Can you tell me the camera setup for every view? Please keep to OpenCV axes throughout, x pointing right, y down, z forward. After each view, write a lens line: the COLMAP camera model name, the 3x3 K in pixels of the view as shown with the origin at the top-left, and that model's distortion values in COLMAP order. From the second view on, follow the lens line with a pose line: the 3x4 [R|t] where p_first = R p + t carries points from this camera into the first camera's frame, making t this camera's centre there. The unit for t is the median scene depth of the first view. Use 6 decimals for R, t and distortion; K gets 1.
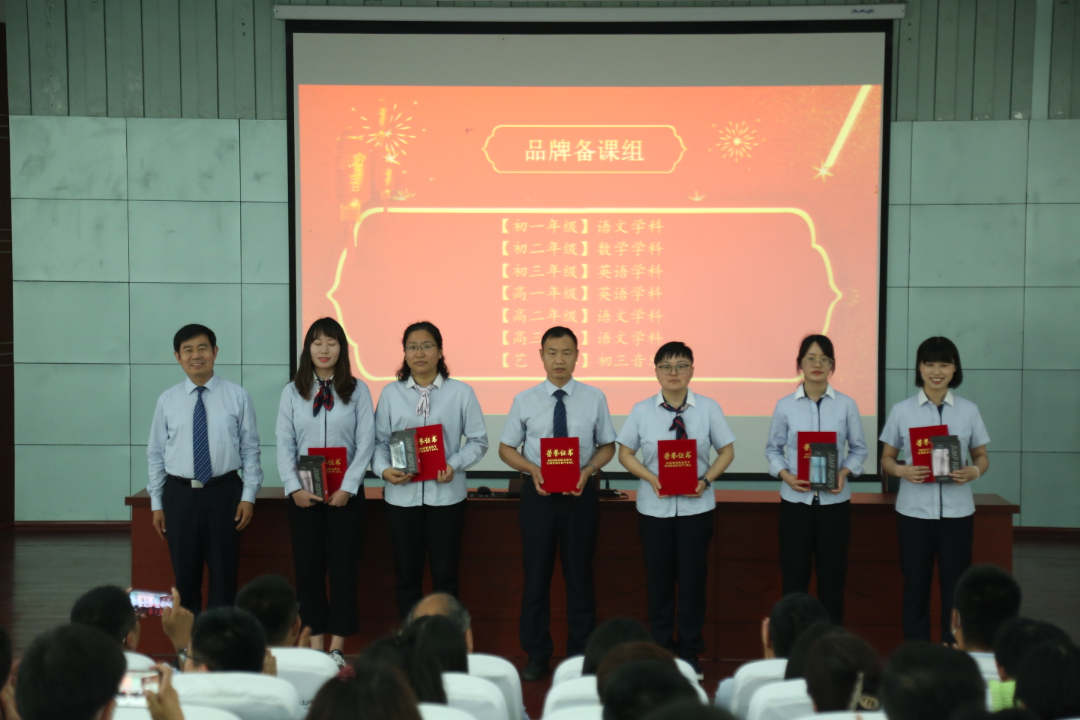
lens RADIAL K [[2290.0, 0, 540.0], [0, 2290.0, 360.0], [0, 0, 1]] dist [0.464893, 0.213560]
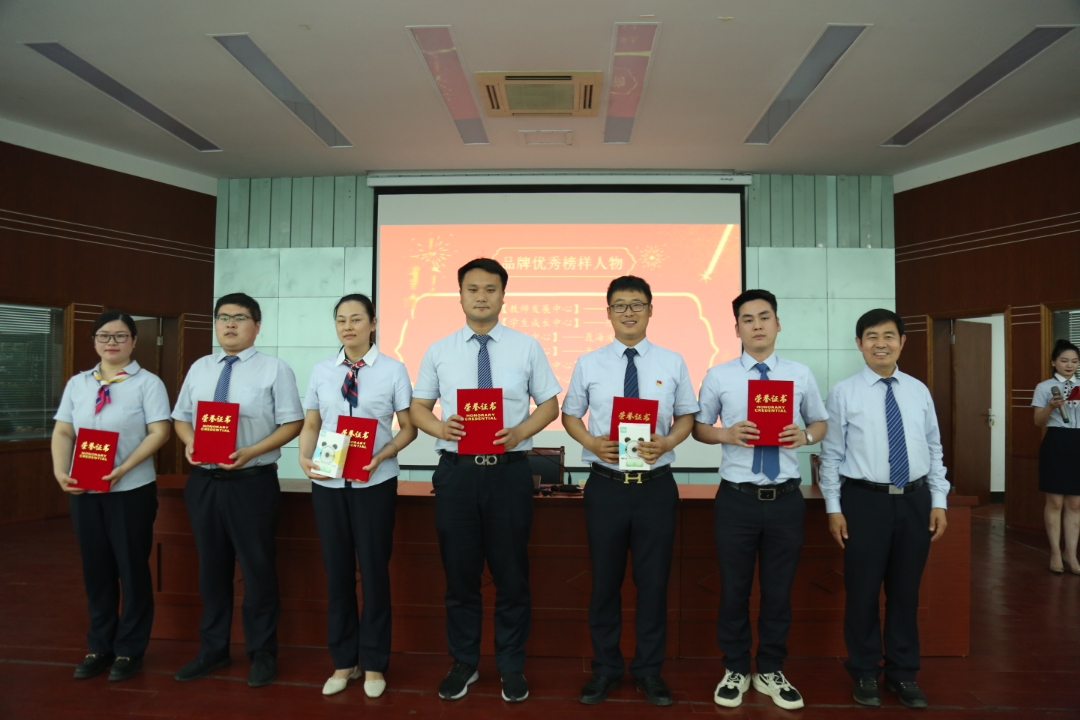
lens RADIAL K [[731.1, 0, 561.9], [0, 731.1, 360.7], [0, 0, 1]] dist [-0.106495, -0.000086]
pose [[0.999974, 0.000348, -0.007154, 0.026933], [-0.000924, 0.996738, -0.080700, 0.016925], [0.007102, 0.080704, 0.996713, 0.503476]]
